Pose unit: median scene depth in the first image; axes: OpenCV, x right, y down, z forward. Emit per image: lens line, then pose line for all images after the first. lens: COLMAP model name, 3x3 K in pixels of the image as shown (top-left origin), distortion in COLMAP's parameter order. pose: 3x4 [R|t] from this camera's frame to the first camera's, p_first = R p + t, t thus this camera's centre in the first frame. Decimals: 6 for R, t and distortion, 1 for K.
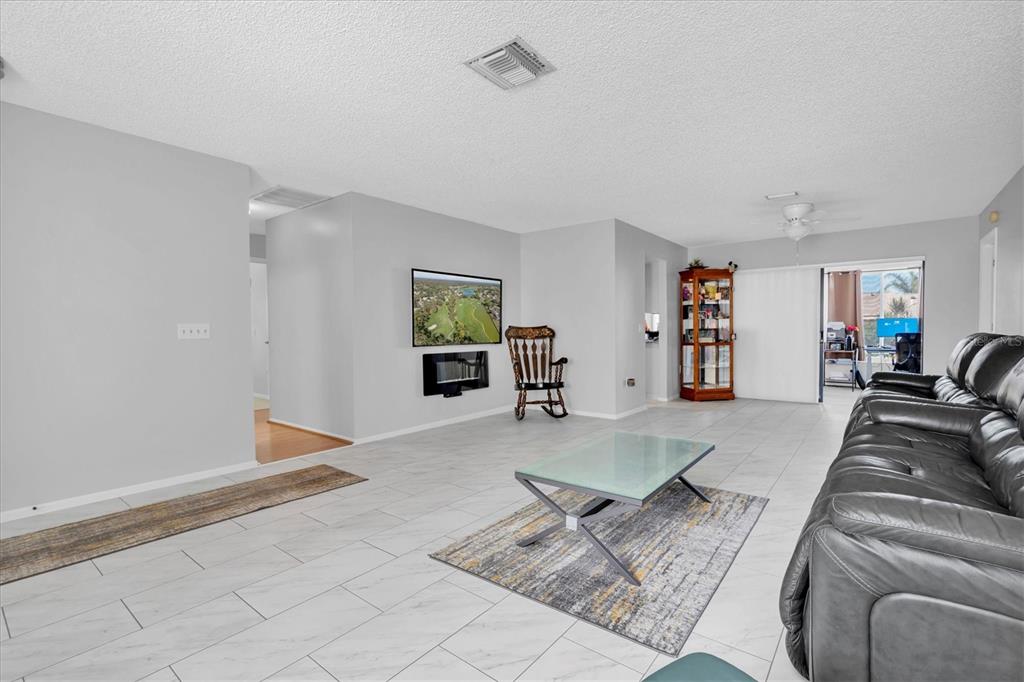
lens RADIAL K [[470.3, 0, 505.1], [0, 470.3, 340.6], [0, 0, 1]] dist [-0.002574, -0.000253]
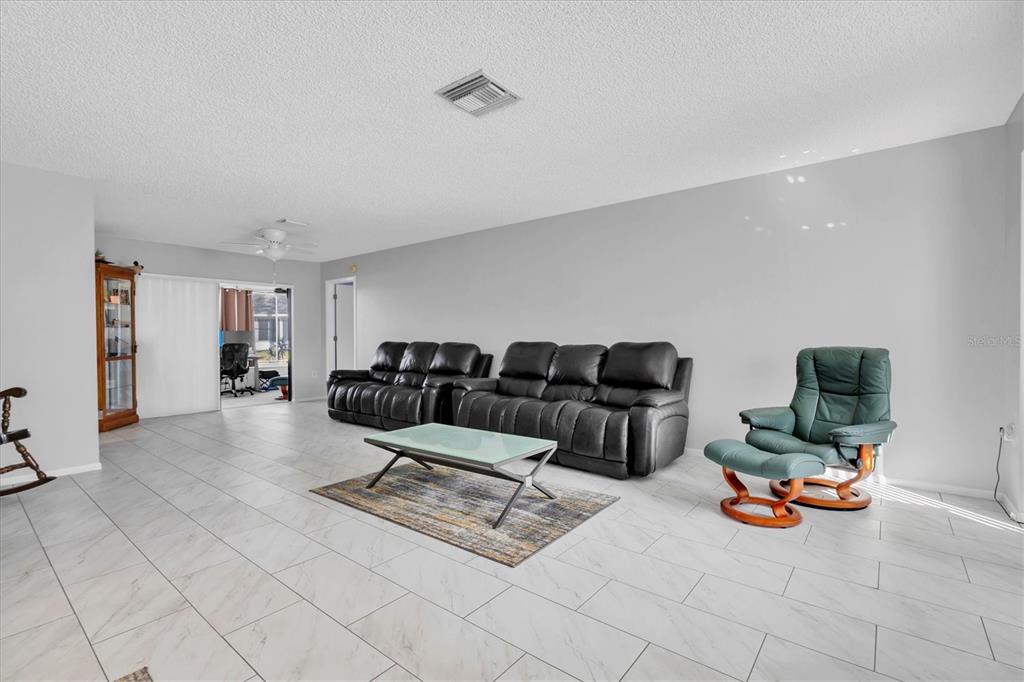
lens RADIAL K [[470.3, 0, 505.1], [0, 470.3, 340.6], [0, 0, 1]] dist [-0.002574, -0.000253]
pose [[0.011012, 0.000151, 0.999939, -0.496708], [0.027307, 0.999627, -0.000452, -0.005789], [-0.999566, 0.027310, 0.011003, 0.431467]]
